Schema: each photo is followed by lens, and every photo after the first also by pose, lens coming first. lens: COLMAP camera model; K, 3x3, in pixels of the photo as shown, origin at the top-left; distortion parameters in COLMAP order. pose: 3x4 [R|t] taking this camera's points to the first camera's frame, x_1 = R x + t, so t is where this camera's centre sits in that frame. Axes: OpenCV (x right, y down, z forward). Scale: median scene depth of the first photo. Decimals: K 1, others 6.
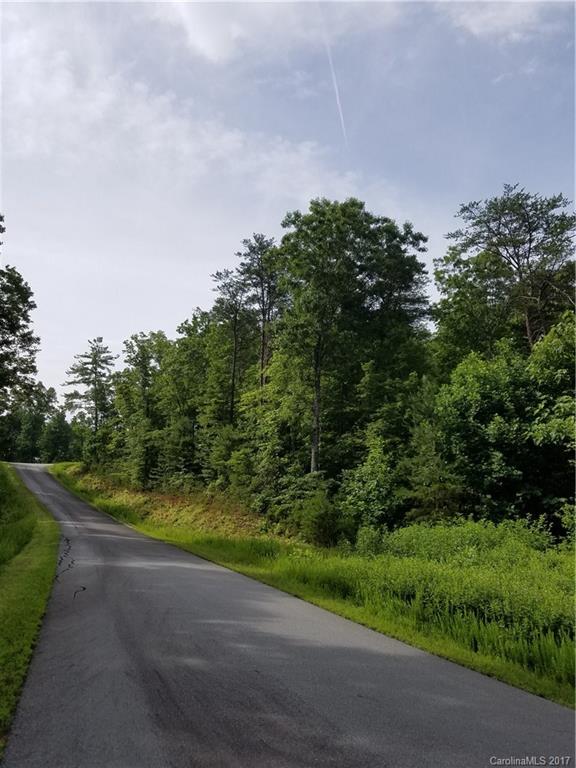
lens RADIAL K [[588.4, 0, 269.7], [0, 588.4, 382.9], [0, 0, 1]] dist [0.291966, -0.612304]
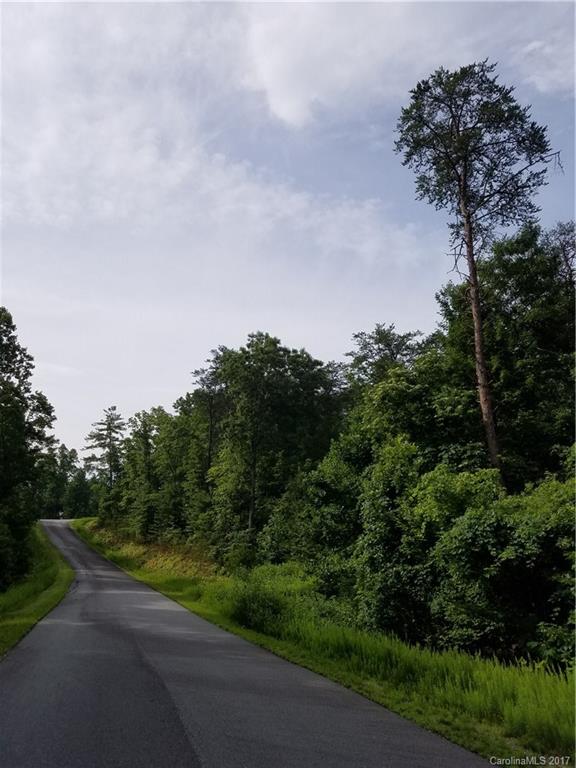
lens RADIAL K [[621.4, 0, 274.5], [0, 621.4, 381.5], [0, 0, 1]] dist [0.333119, -0.674419]
pose [[0.998366, -0.035504, -0.044781, 0.110861], [0.032902, 0.997801, -0.057546, -0.058440], [0.046726, 0.055978, 0.997338, -0.273336]]
